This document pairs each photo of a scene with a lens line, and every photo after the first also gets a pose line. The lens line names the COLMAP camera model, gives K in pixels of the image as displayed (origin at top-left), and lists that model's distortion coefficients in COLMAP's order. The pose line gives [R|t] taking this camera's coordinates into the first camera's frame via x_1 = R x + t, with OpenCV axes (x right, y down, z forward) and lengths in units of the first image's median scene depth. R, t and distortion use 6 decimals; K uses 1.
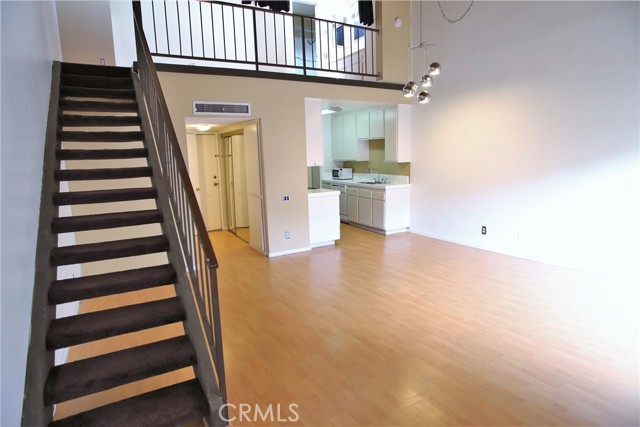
lens RADIAL K [[361.0, 0, 316.8], [0, 361.0, 208.1], [0, 0, 1]] dist [-0.073932, 0.030545]
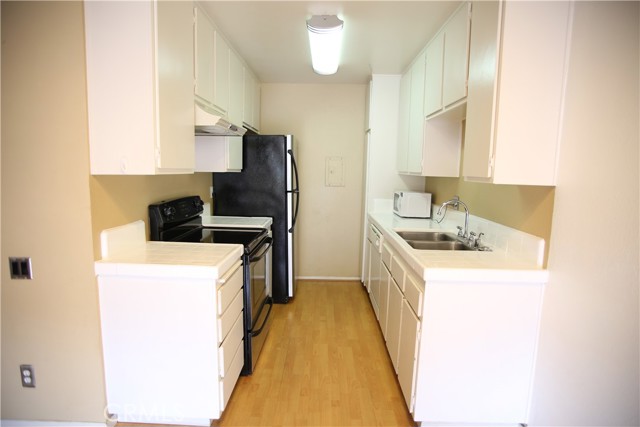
lens RADIAL K [[361.0, 0, 319.5], [0, 361.0, 215.9], [0, 0, 1]] dist [-0.073932, 0.030545]
pose [[0.862923, 0.114503, -0.492192, 0.279202], [-0.124081, 0.992183, 0.013279, -0.105095], [0.489865, 0.049613, 0.870385, 0.814902]]
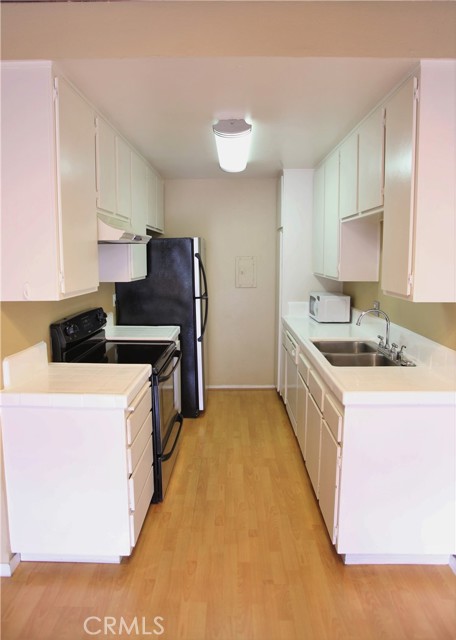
lens RADIAL K [[395.6, 0, 227.7], [0, 395.6, 295.2], [0, 0, 1]] dist [-0.059520, 0.022013]
pose [[0.863629, 0.079823, -0.497768, 0.282398], [-0.101286, 0.994725, -0.016216, -0.130364], [0.493848, 0.064421, 0.867159, 0.799397]]
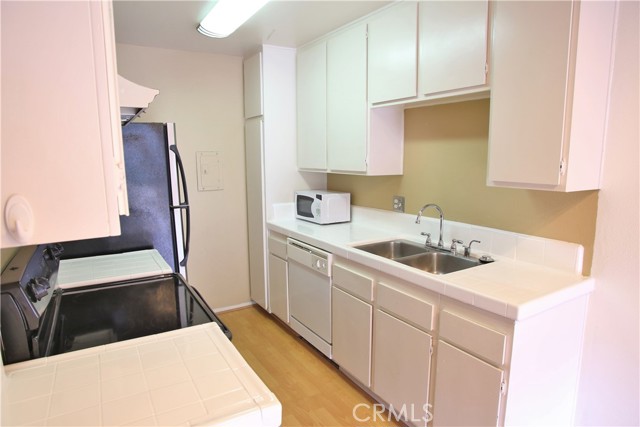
lens RADIAL K [[383.4, 0, 315.2], [0, 383.4, 216.6], [0, 0, 1]] dist [-0.056982, -0.000404]
pose [[0.999422, 0.017499, 0.029150, 0.074393], [-0.017651, 0.999832, 0.004945, -0.125880], [-0.029058, -0.005457, 0.999563, 0.878739]]
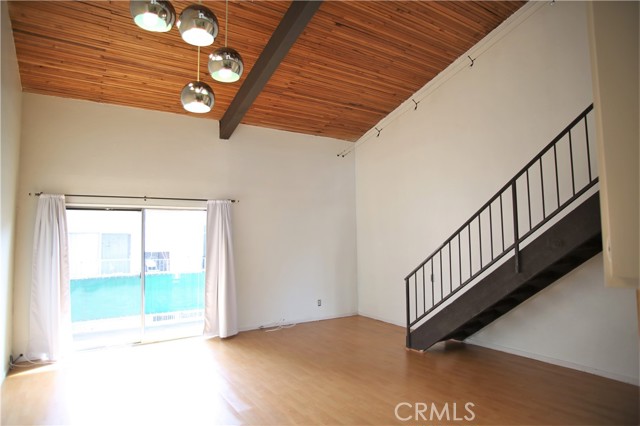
lens RADIAL K [[380.9, 0, 326.1], [0, 380.9, 214.9], [0, 0, 1]] dist [-0.069166, -0.001462]
pose [[-0.996079, 0.035606, -0.080988, 0.161585], [0.029441, 0.996667, 0.076081, -0.169469], [0.083427, 0.073398, -0.993807, 1.156109]]
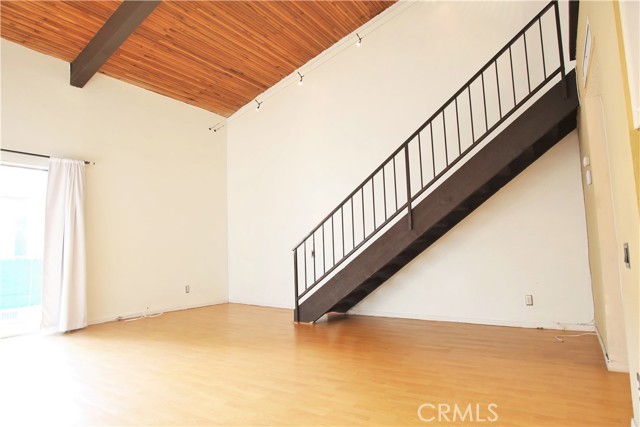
lens RADIAL K [[382.6, 0, 322.9], [0, 382.6, 212.6], [0, 0, 1]] dist [-0.062129, 0.013640]
pose [[-0.883440, 0.009884, -0.468440, 0.253064], [-0.010949, 0.999069, 0.041729, -0.066610], [0.468416, 0.041993, -0.882509, 1.086275]]
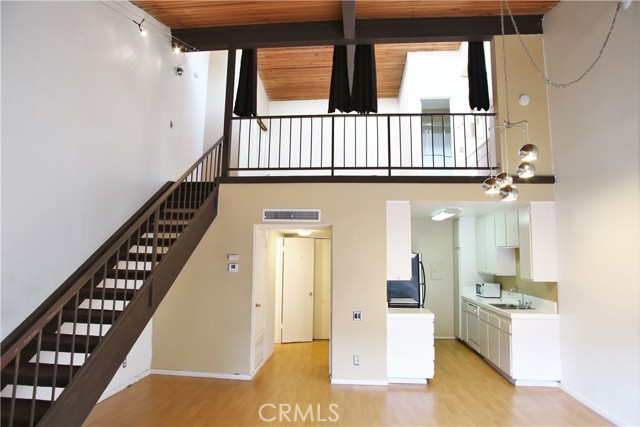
lens RADIAL K [[361.0, 0, 329.0], [0, 361.0, 218.7], [0, 0, 1]] dist [-0.073932, 0.030545]
pose [[0.827028, -0.017435, -0.561890, 0.323562], [-0.120285, 0.970883, -0.207168, -0.063007], [0.549141, 0.238921, 0.800850, 0.217277]]
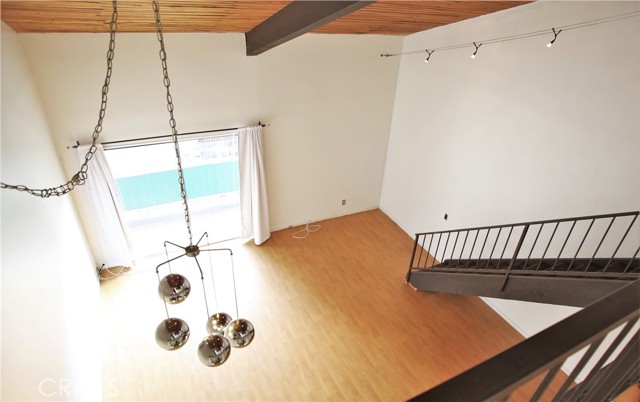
lens RADIAL K [[388.1, 0, 336.1], [0, 388.1, 220.3], [0, 0, 1]] dist [-0.057171, 0.000248]
pose [[-0.998698, -0.050814, -0.004460, 0.126588], [-0.041653, 0.761913, 0.646338, -0.615418], [-0.029445, 0.645683, -0.763038, 1.055880]]
